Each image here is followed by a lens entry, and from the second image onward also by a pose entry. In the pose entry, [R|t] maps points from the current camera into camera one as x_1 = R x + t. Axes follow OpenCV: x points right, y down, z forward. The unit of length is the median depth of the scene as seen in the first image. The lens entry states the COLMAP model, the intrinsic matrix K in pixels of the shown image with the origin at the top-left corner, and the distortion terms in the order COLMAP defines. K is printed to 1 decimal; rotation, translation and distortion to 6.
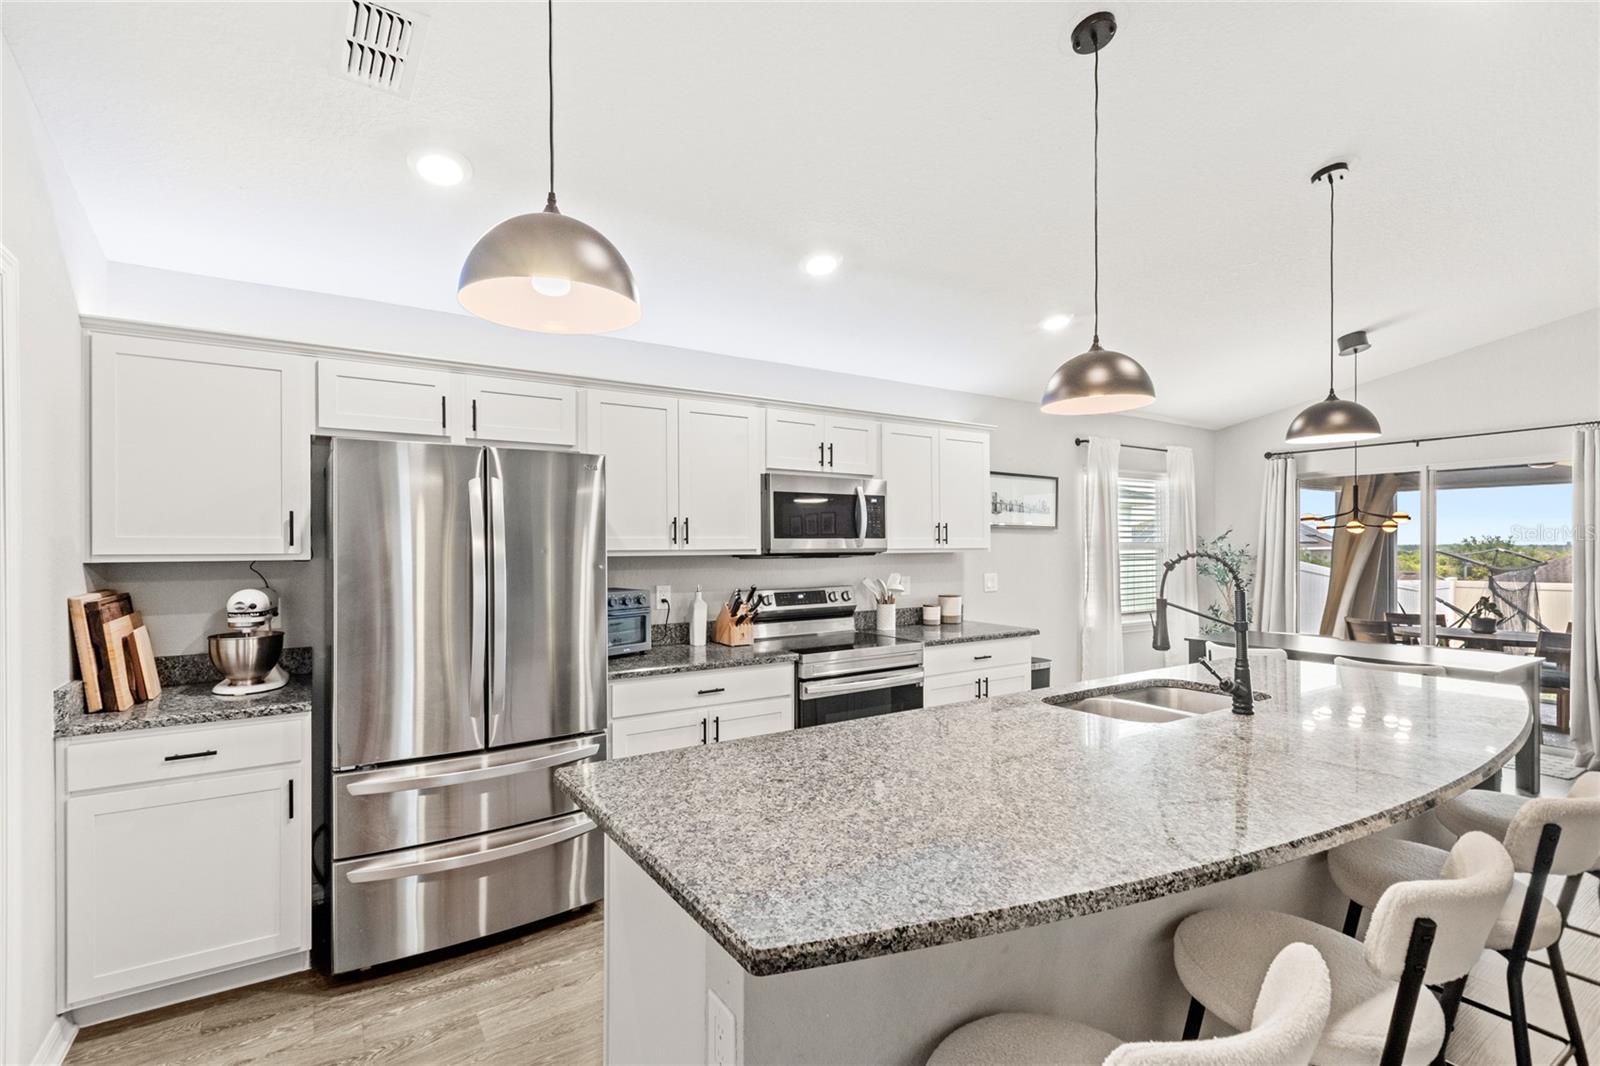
lens RADIAL K [[741.2, 0, 798.3], [0, 741.2, 535.4], [0, 0, 1]] dist [0.001824, -0.000439]
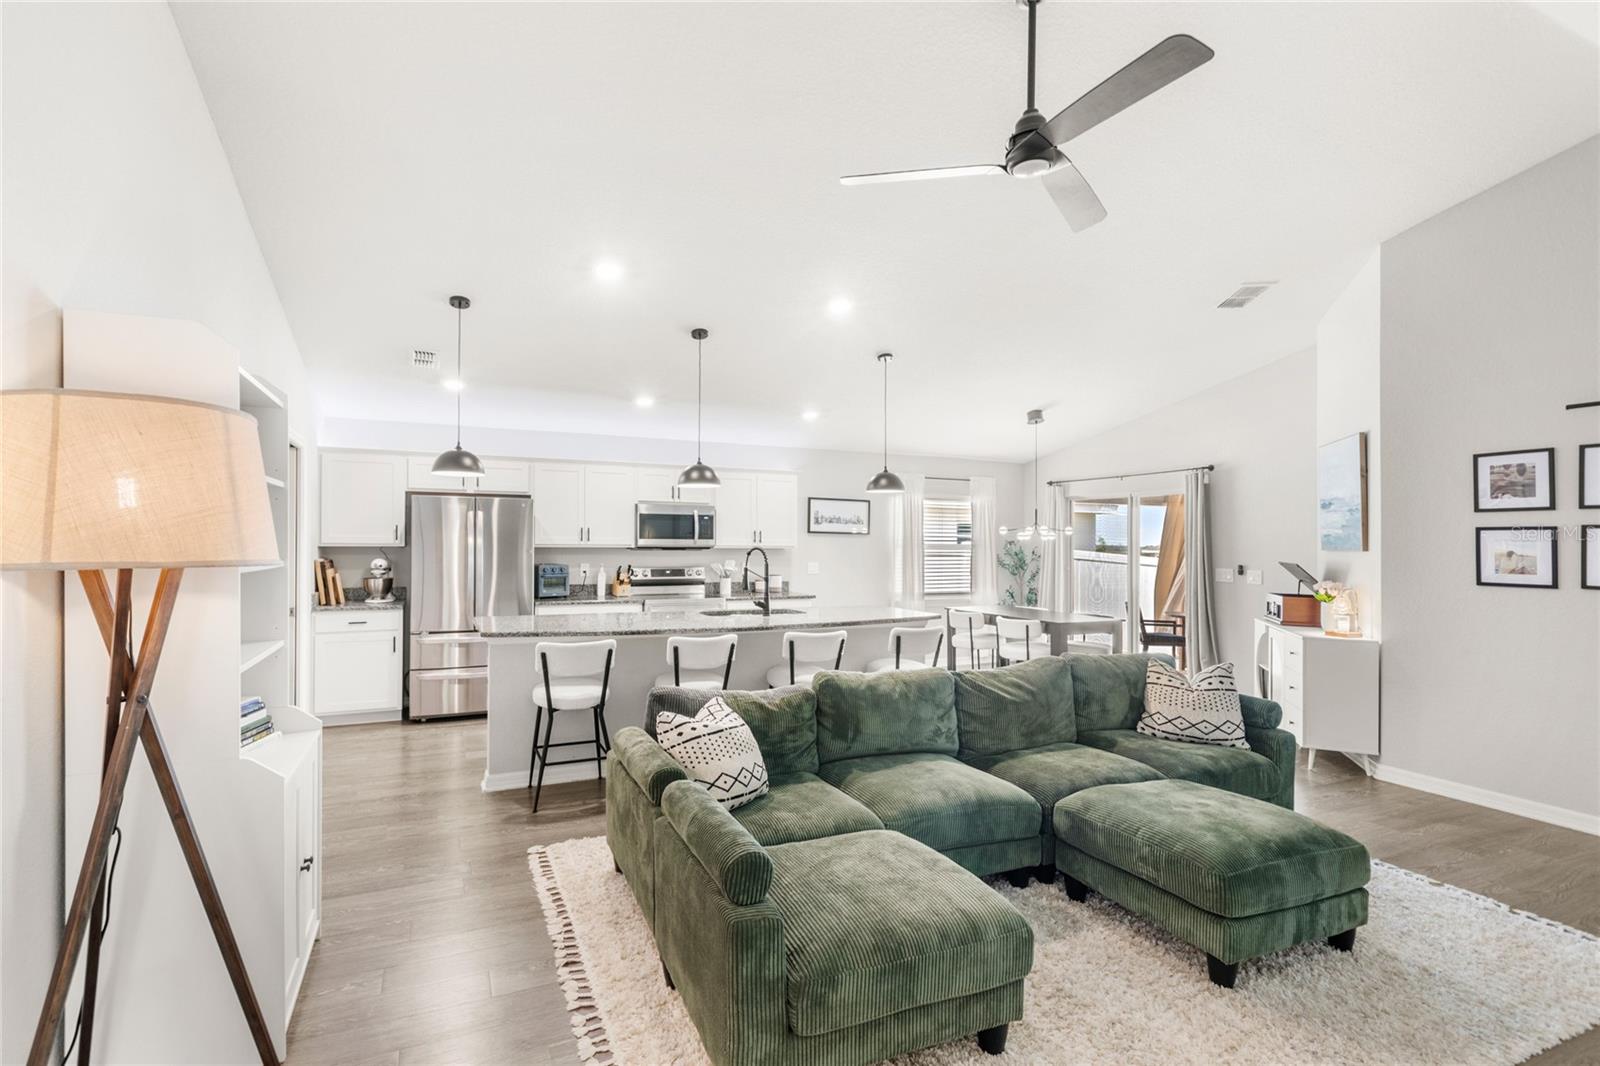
lens RADIAL K [[741.2, 0, 790.3], [0, 741.2, 537.4], [0, 0, 1]] dist [0.001824, -0.000439]
pose [[0.990918, 0.012415, -0.133893, 0.640404], [-0.011528, 0.999906, 0.007394, -0.019249], [0.133972, -0.005783, 0.990968, -0.855643]]
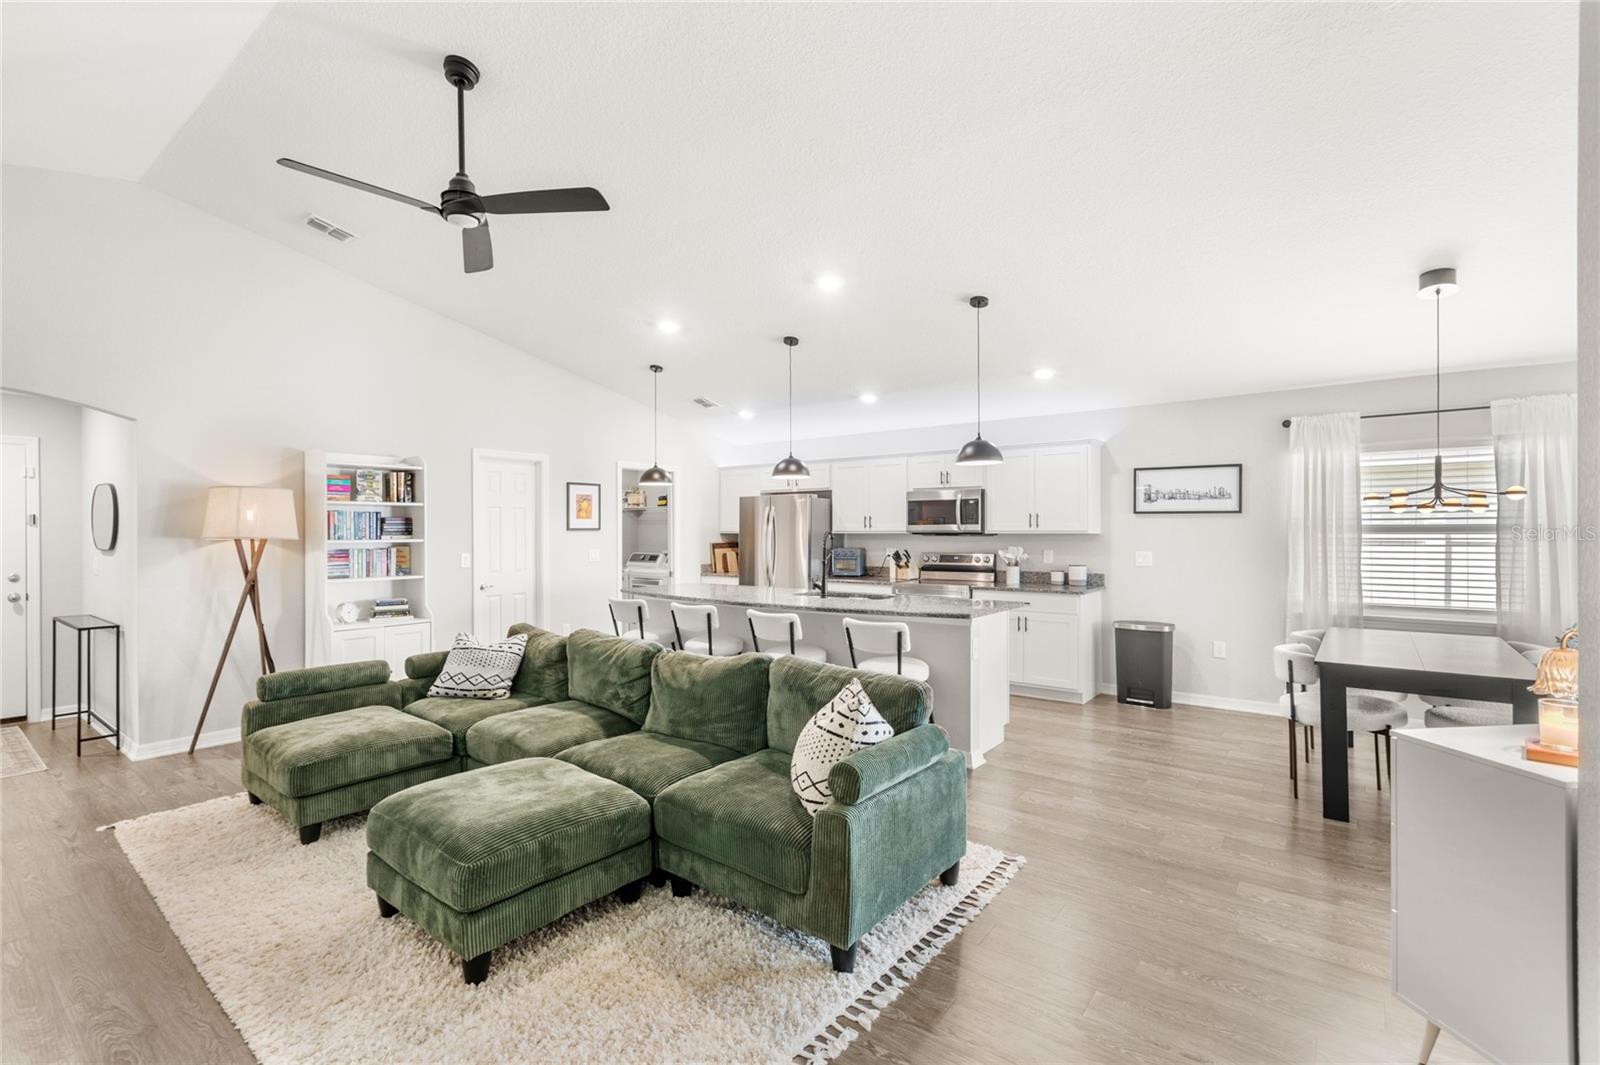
lens RADIAL K [[741.2, 0, 791.0], [0, 741.2, 534.5], [0, 0, 1]] dist [0.001824, -0.000439]
pose [[0.336763, 0.008136, -0.941554, 1.844046], [0.016179, 0.999765, 0.014425, -0.004728], [0.941450, -0.020091, 0.336552, 0.060998]]
